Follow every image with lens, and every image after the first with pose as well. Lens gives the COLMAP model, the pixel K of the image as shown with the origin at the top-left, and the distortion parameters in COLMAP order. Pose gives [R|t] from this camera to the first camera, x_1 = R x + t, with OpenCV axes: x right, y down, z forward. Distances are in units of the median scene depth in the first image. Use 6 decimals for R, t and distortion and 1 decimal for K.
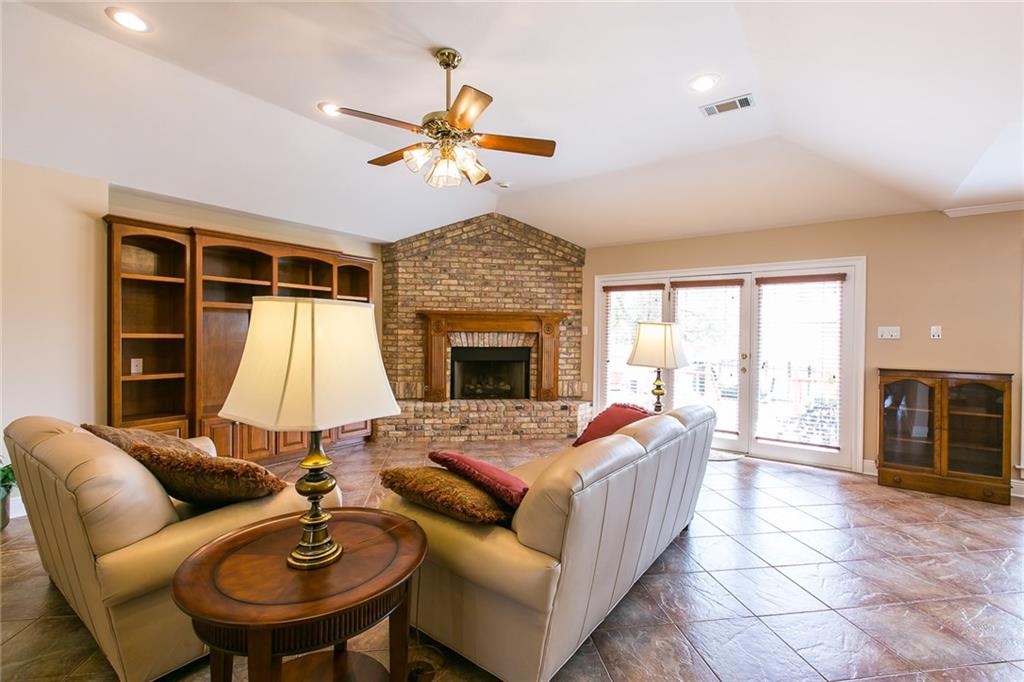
lens RADIAL K [[467.6, 0, 510.5], [0, 467.6, 339.9], [0, 0, 1]] dist [0.004155, 0.000094]
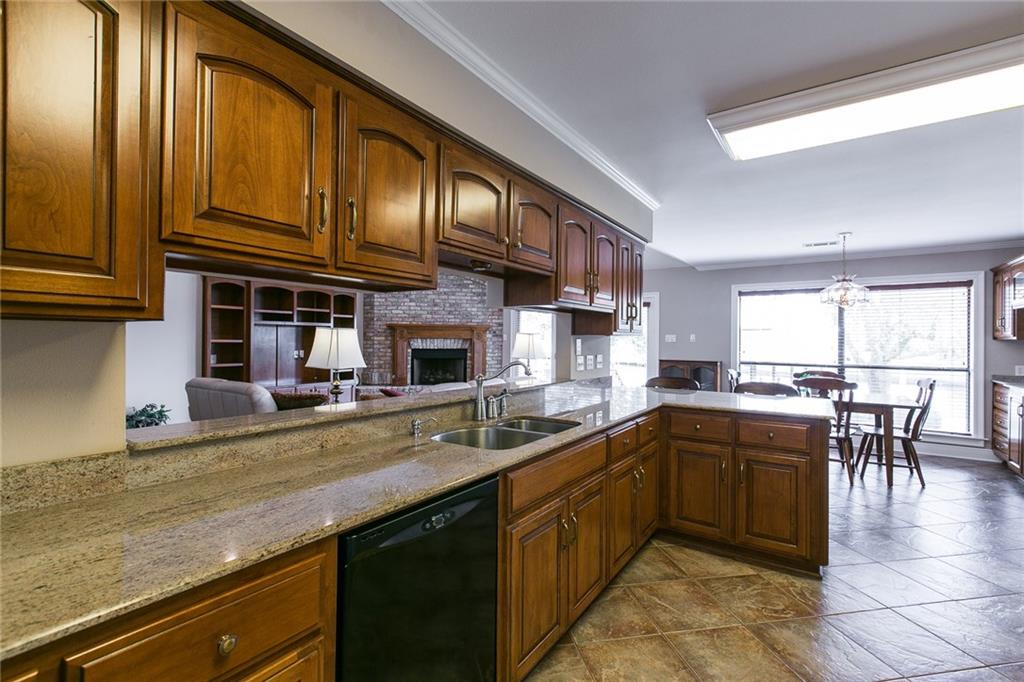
lens RADIAL K [[467.6, 0, 513.0], [0, 467.6, 339.8], [0, 0, 1]] dist [0.004155, 0.000094]
pose [[0.999329, -0.001276, 0.036600, 0.135494], [0.001758, 0.999912, -0.013149, 0.007059], [-0.036580, 0.013204, 0.999243, -0.460400]]
